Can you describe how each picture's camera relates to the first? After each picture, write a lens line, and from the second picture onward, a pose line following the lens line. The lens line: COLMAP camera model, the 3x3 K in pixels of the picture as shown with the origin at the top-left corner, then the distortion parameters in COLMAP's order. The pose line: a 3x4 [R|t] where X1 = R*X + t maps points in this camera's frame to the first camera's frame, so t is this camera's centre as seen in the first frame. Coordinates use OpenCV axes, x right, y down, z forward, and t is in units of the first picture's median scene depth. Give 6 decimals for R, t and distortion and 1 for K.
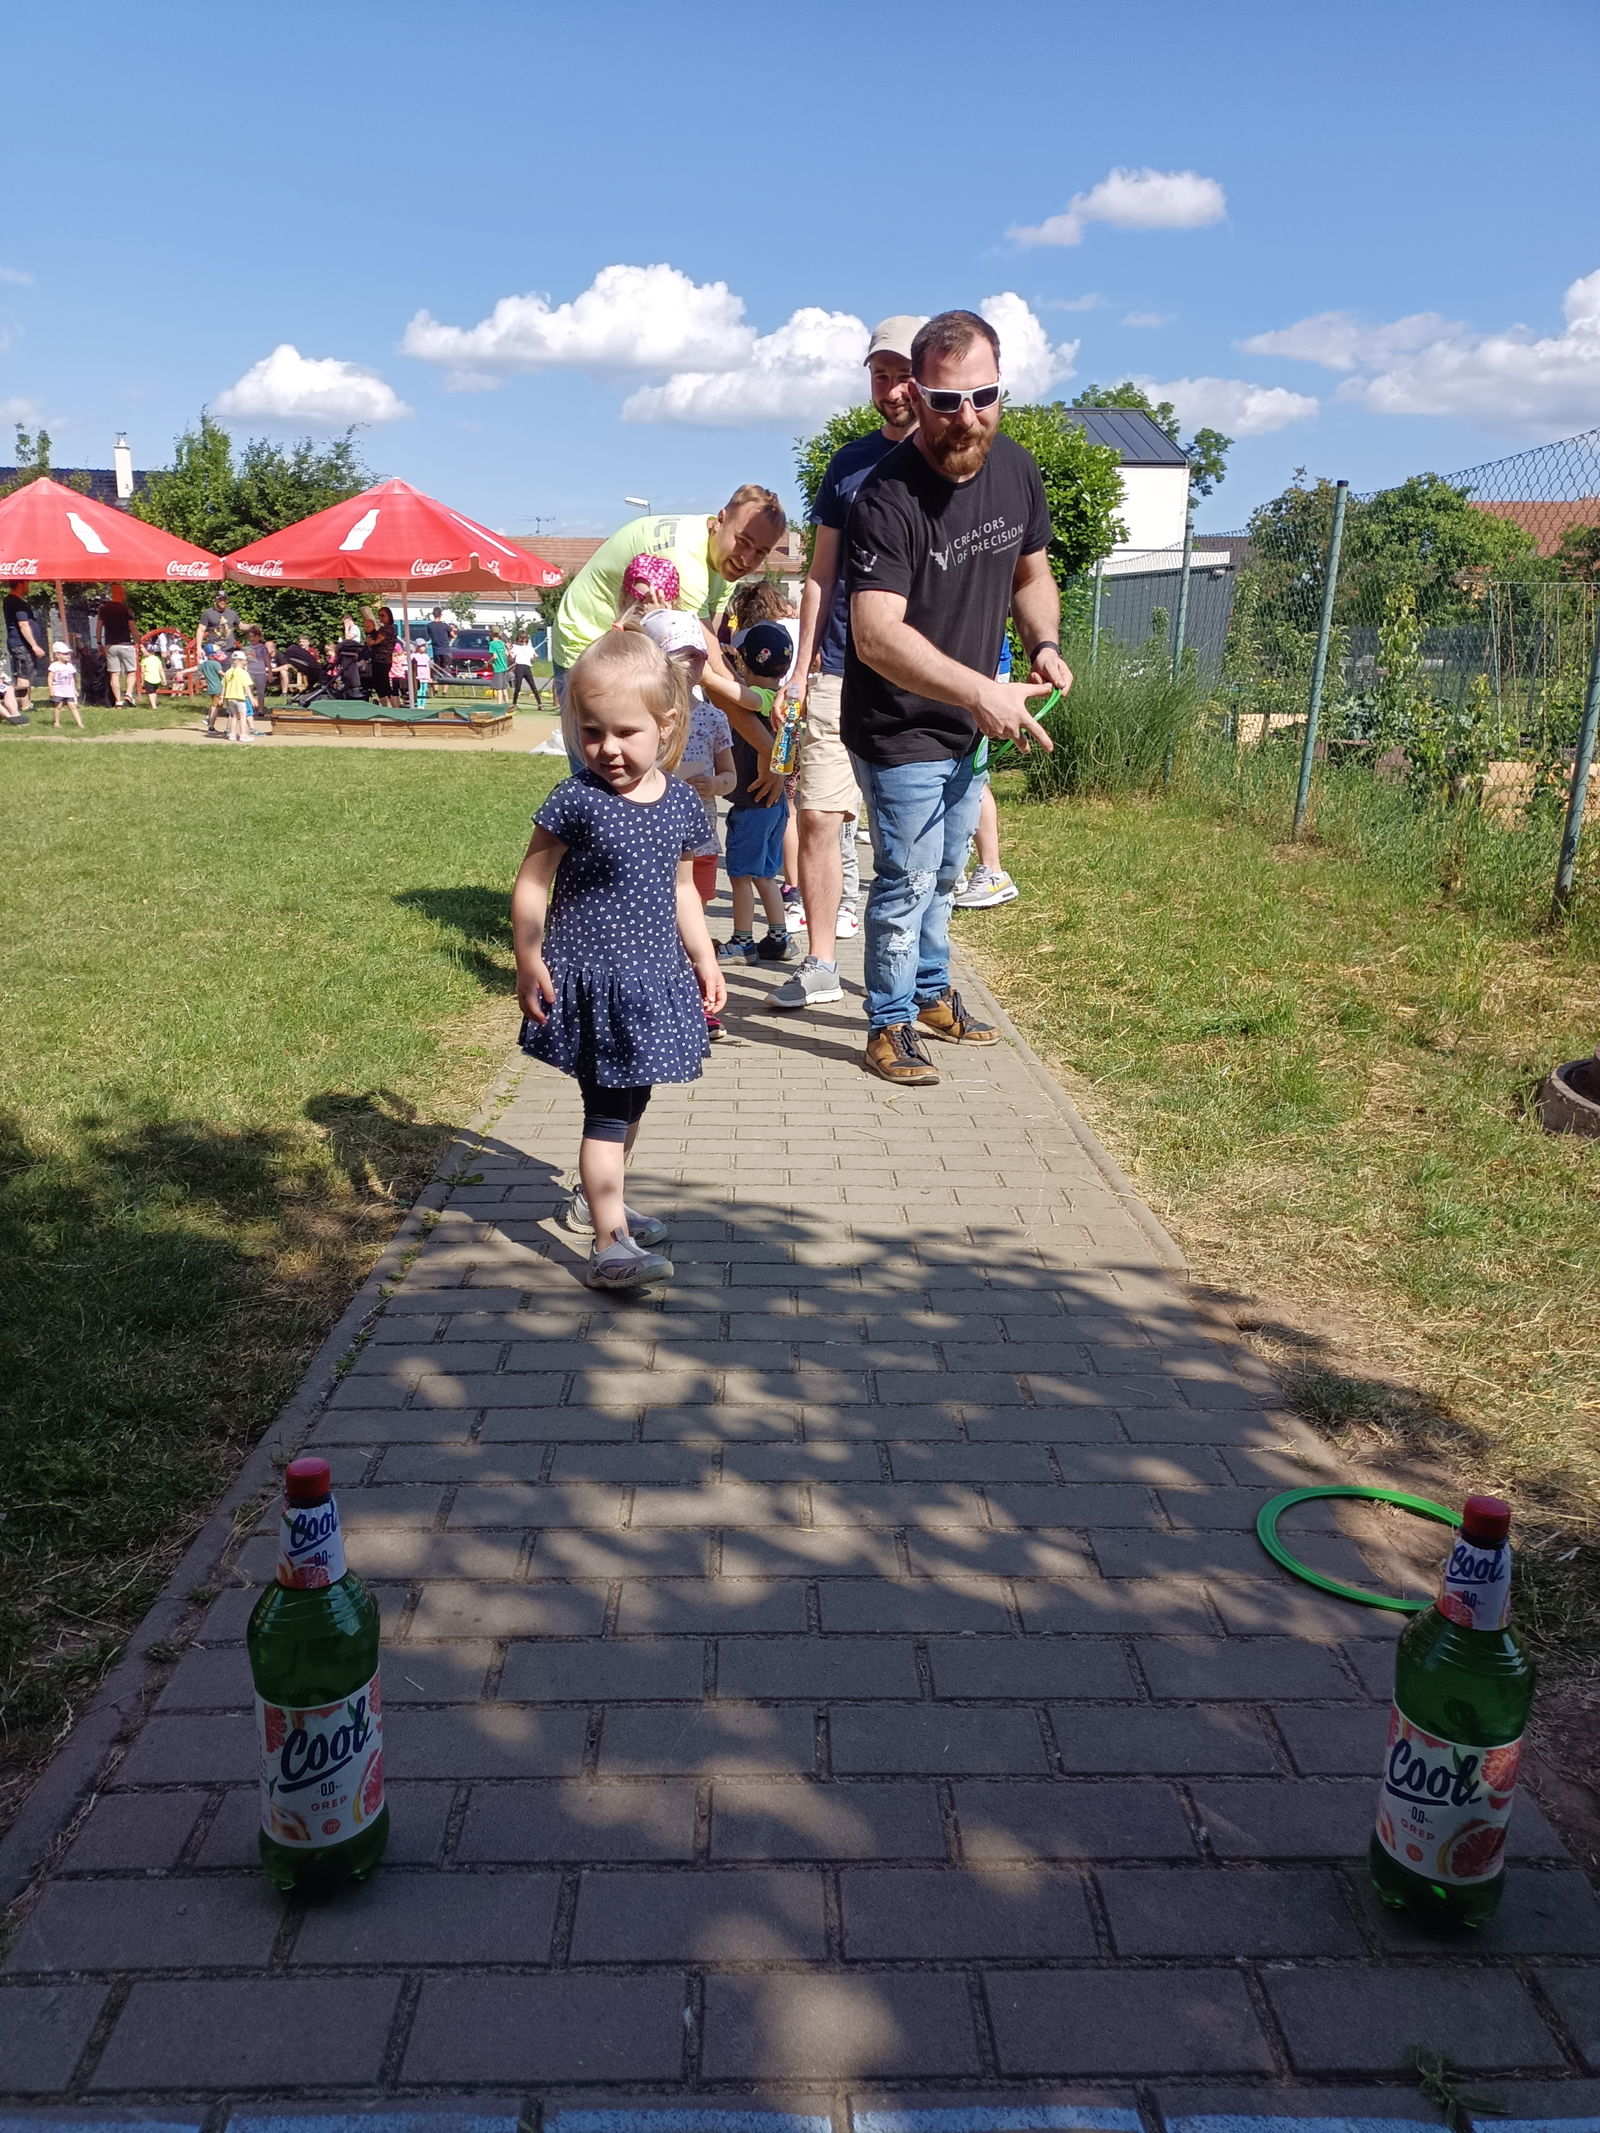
lens RADIAL K [[1579.4, 0, 787.8], [0, 1579.4, 1089.9], [0, 0, 1]] dist [0.049598, -0.059023]
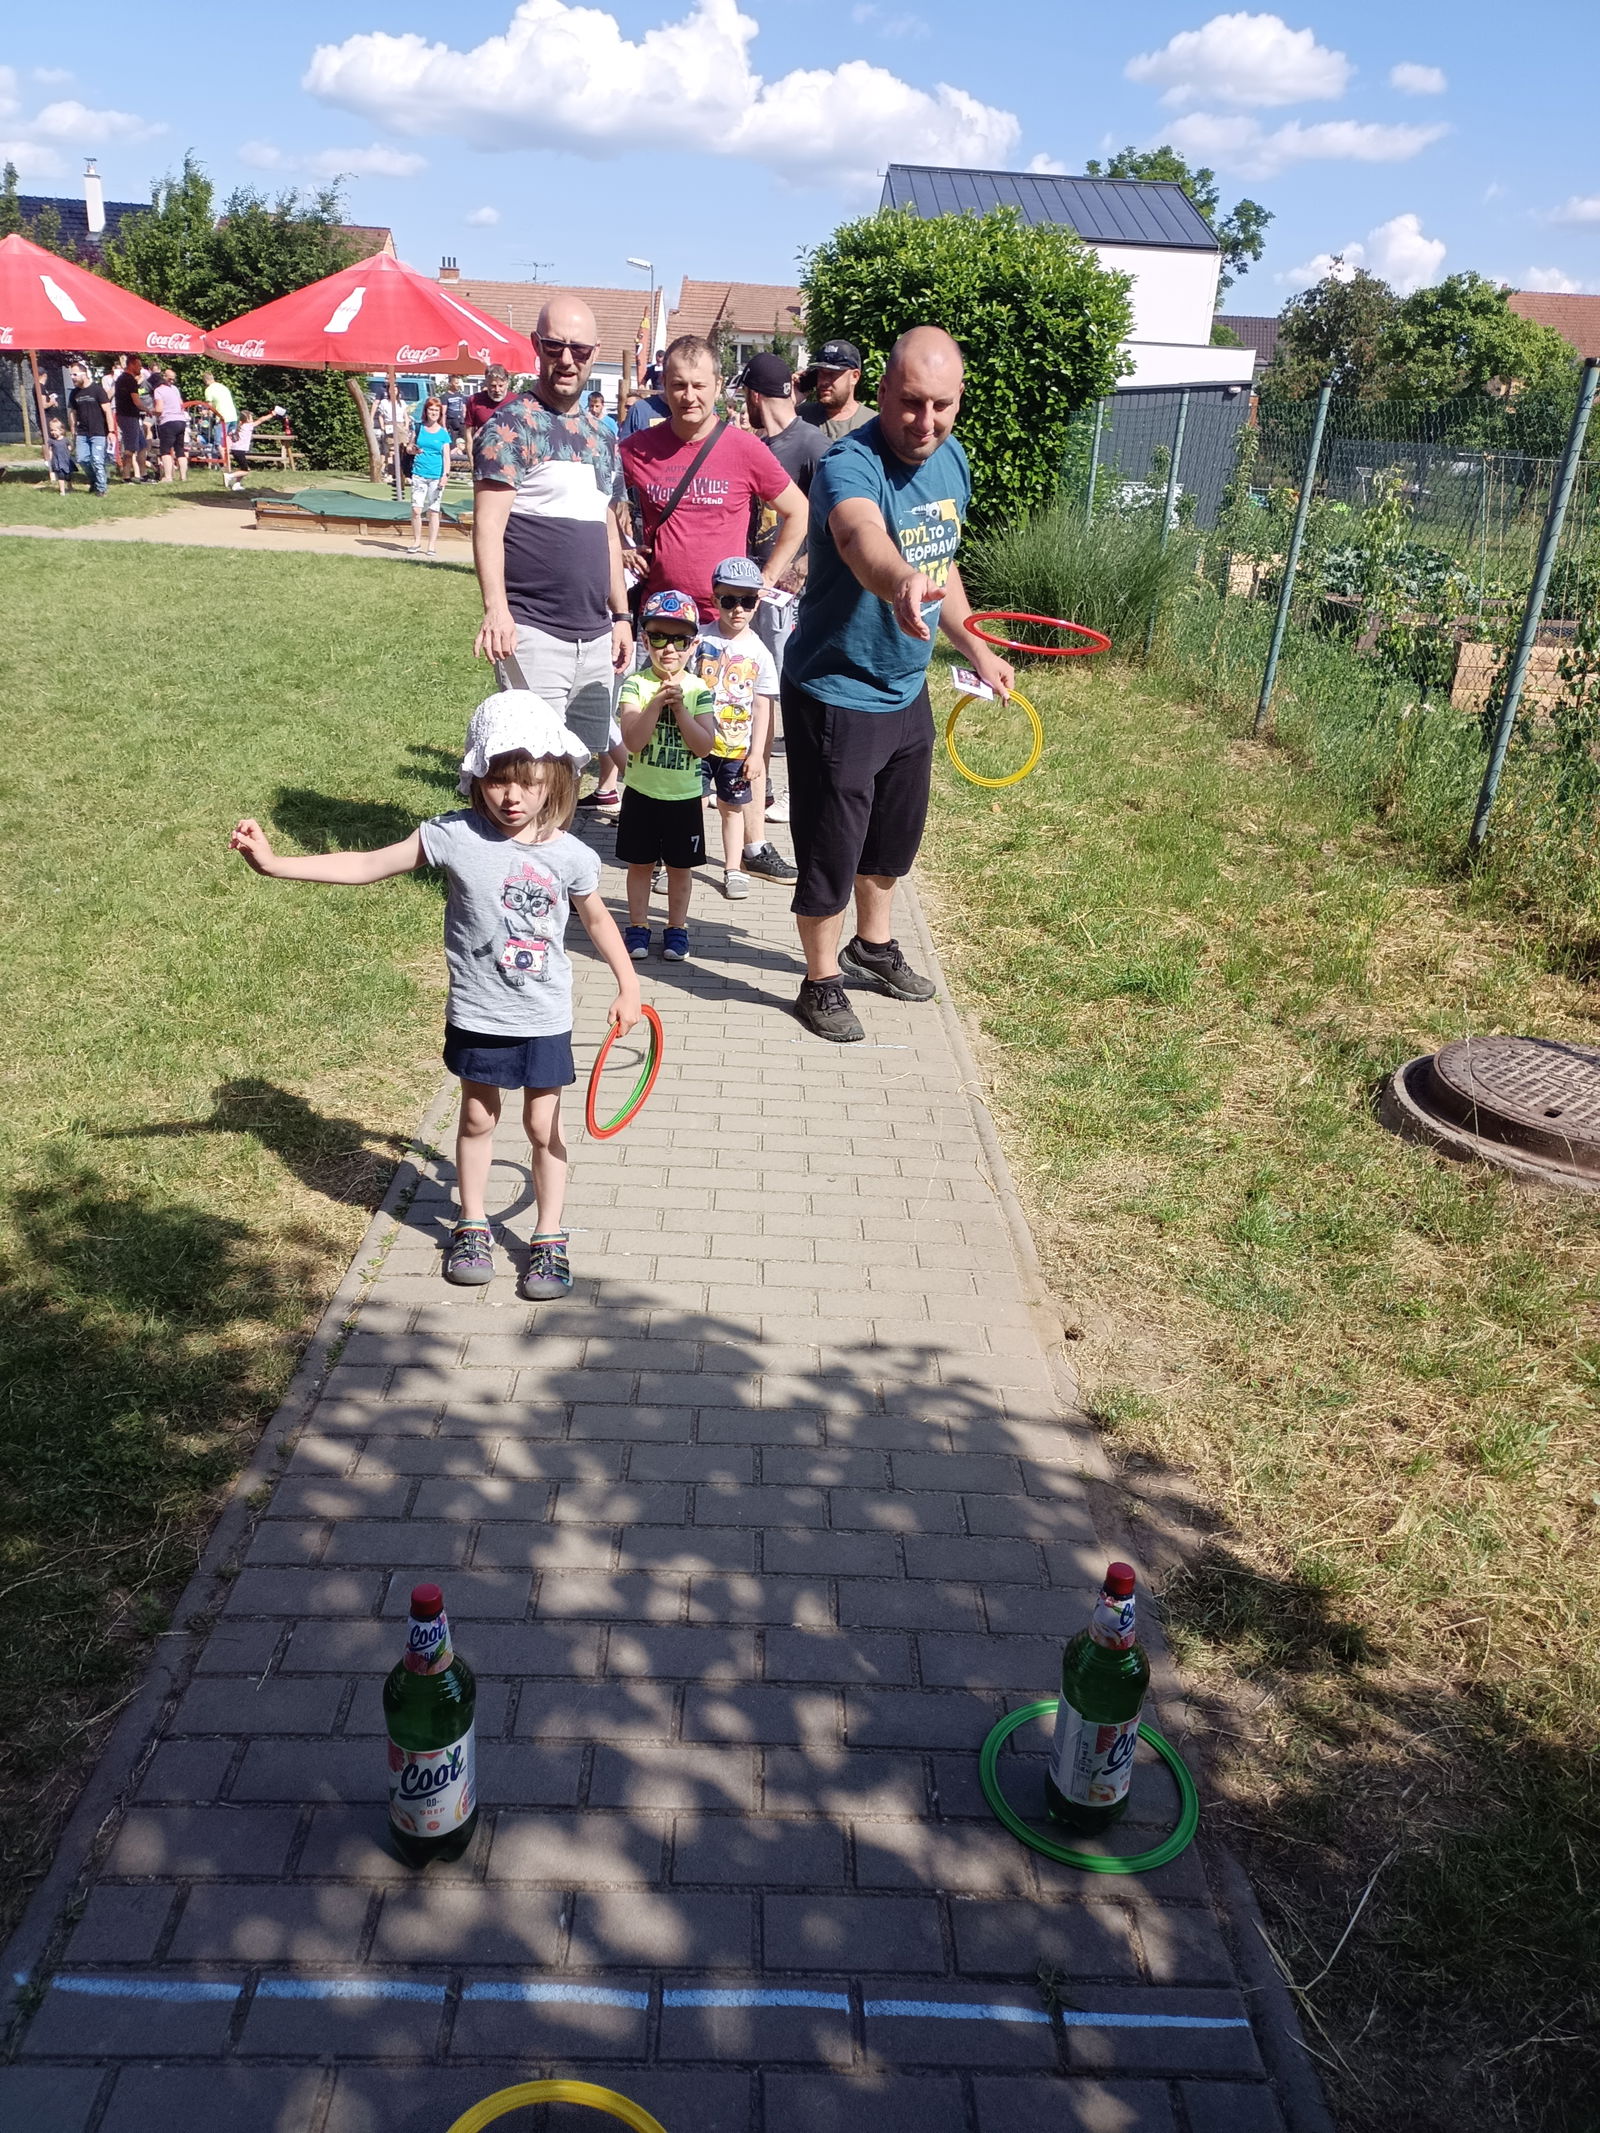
lens RADIAL K [[1588.1, 0, 785.0], [0, 1588.1, 1075.0], [0, 0, 1]] dist [0.049647, -0.052122]
pose [[0.999184, 0.039407, 0.008875, 0.031979], [-0.040198, 0.991656, 0.122487, -0.126101], [-0.003974, -0.122744, 0.992430, -0.126277]]
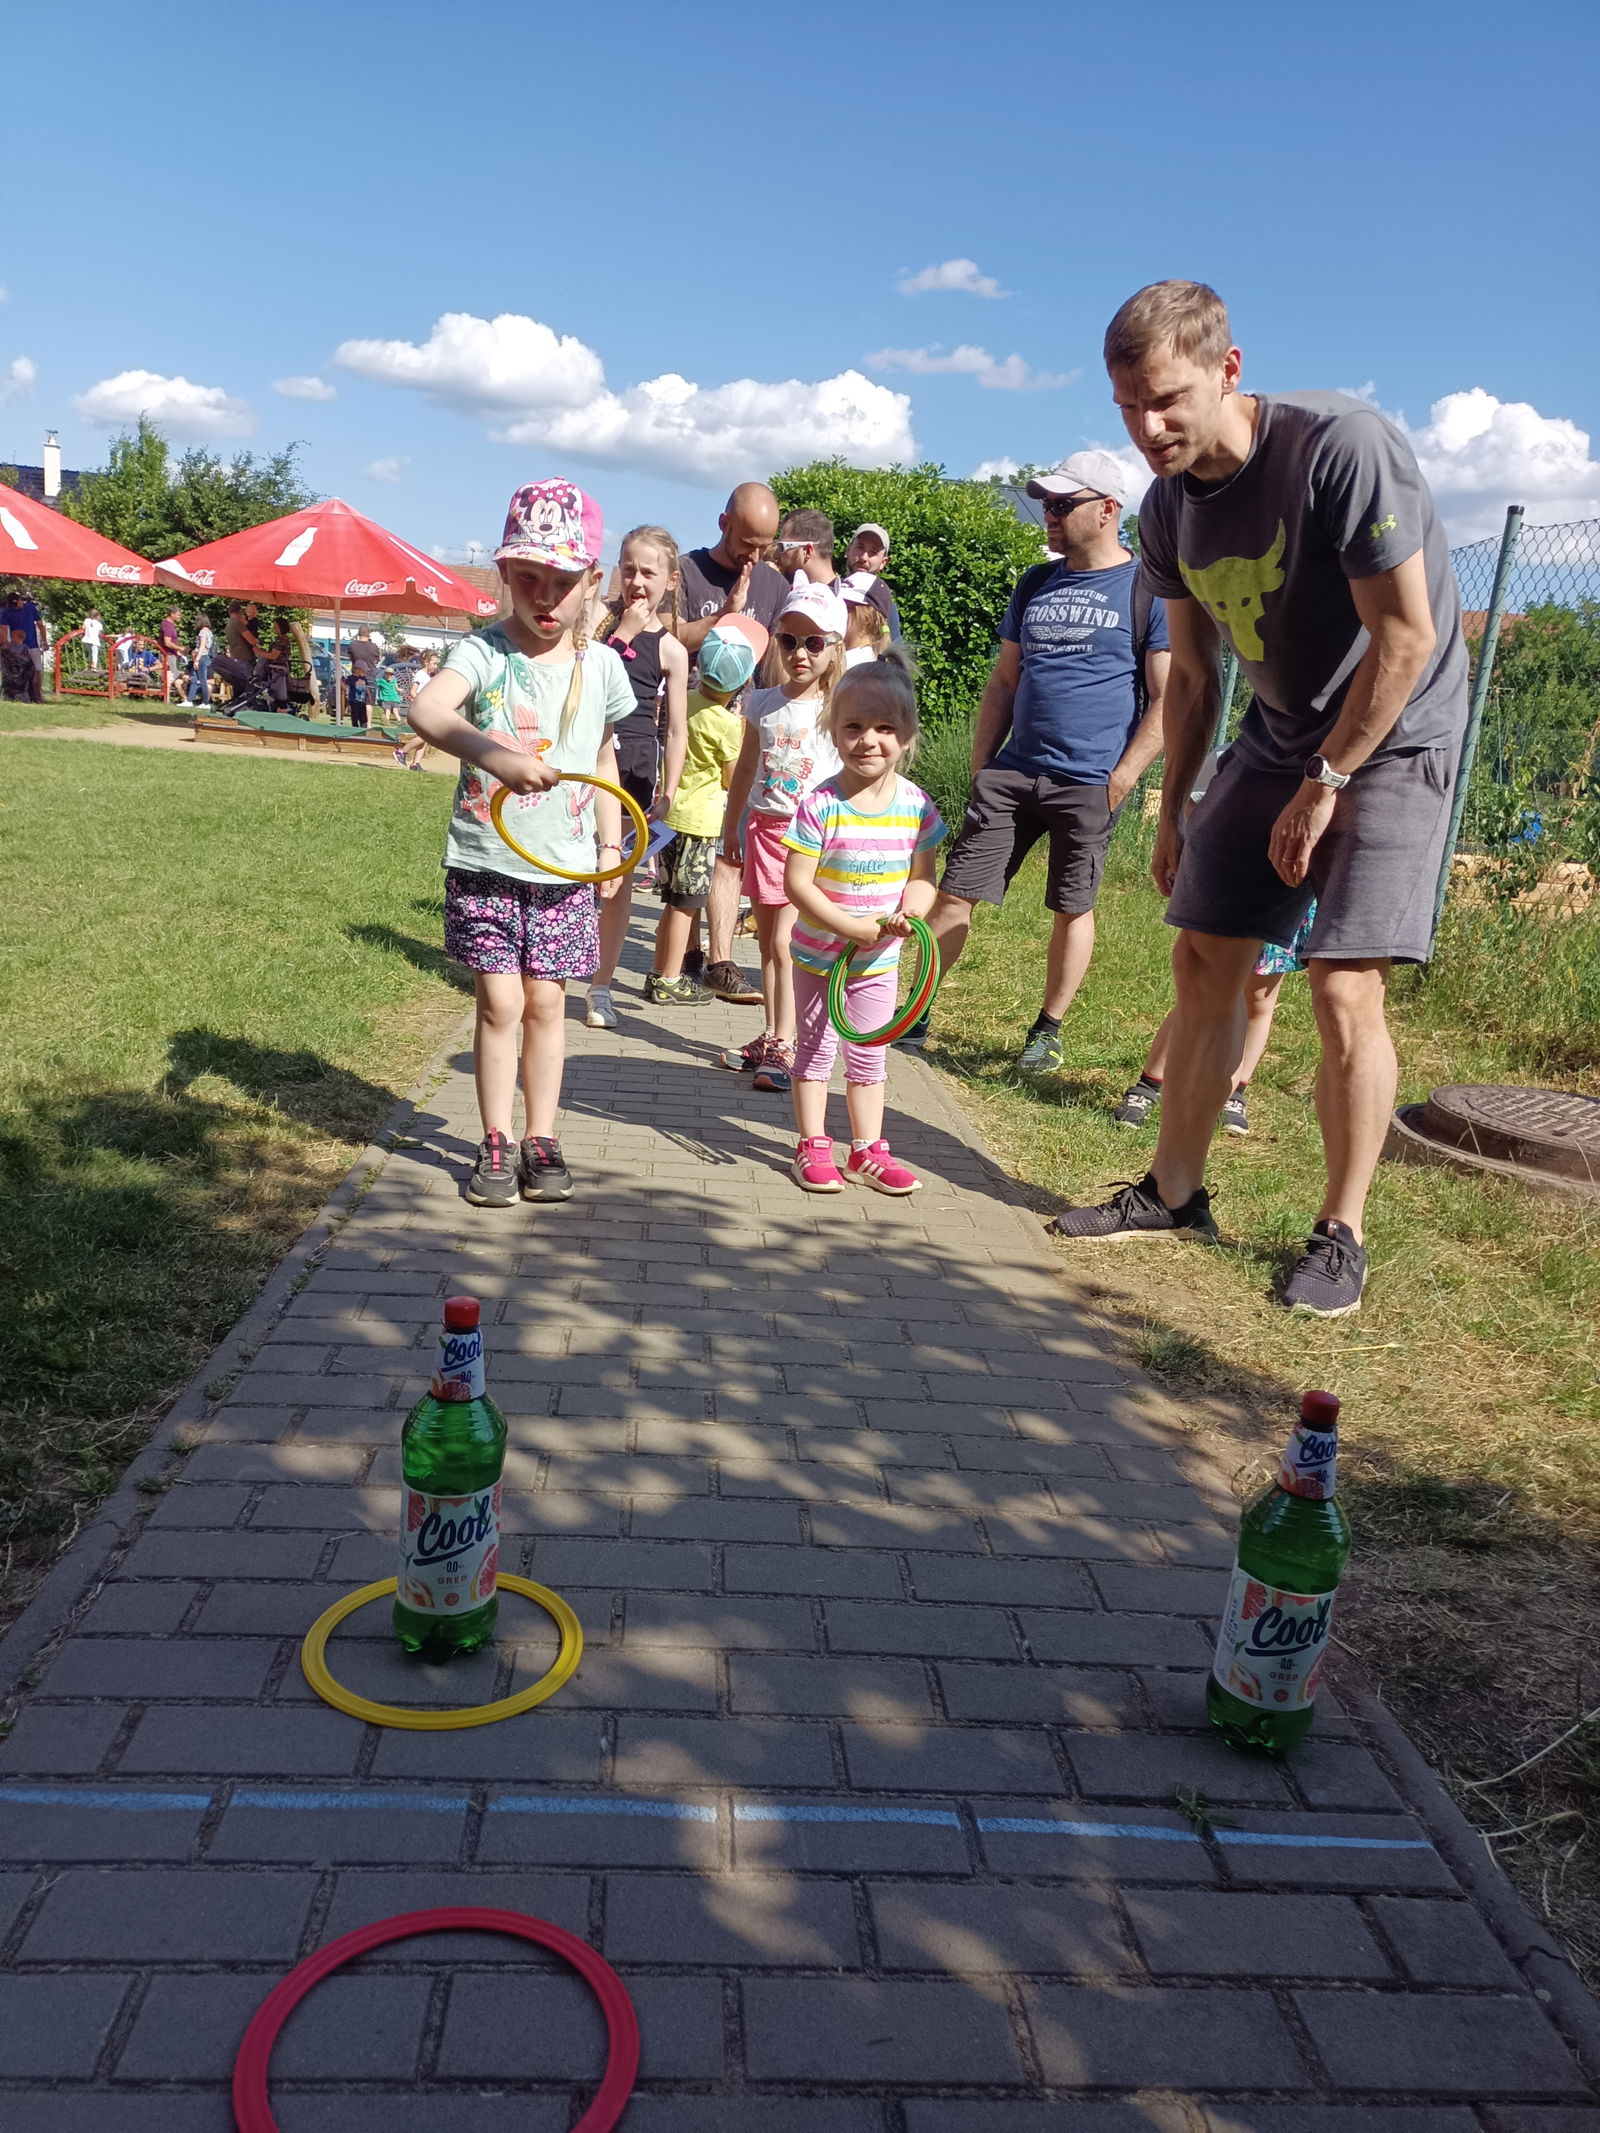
lens RADIAL K [[1590.6, 0, 785.3], [0, 1590.6, 1067.1], [0, 0, 1]] dist [0.063385, -0.068555]
pose [[0.996581, 0.059139, 0.057705, -0.007822], [-0.056461, 0.997299, -0.046979, 0.033208], [-0.060327, 0.043560, 0.997228, -0.087861]]
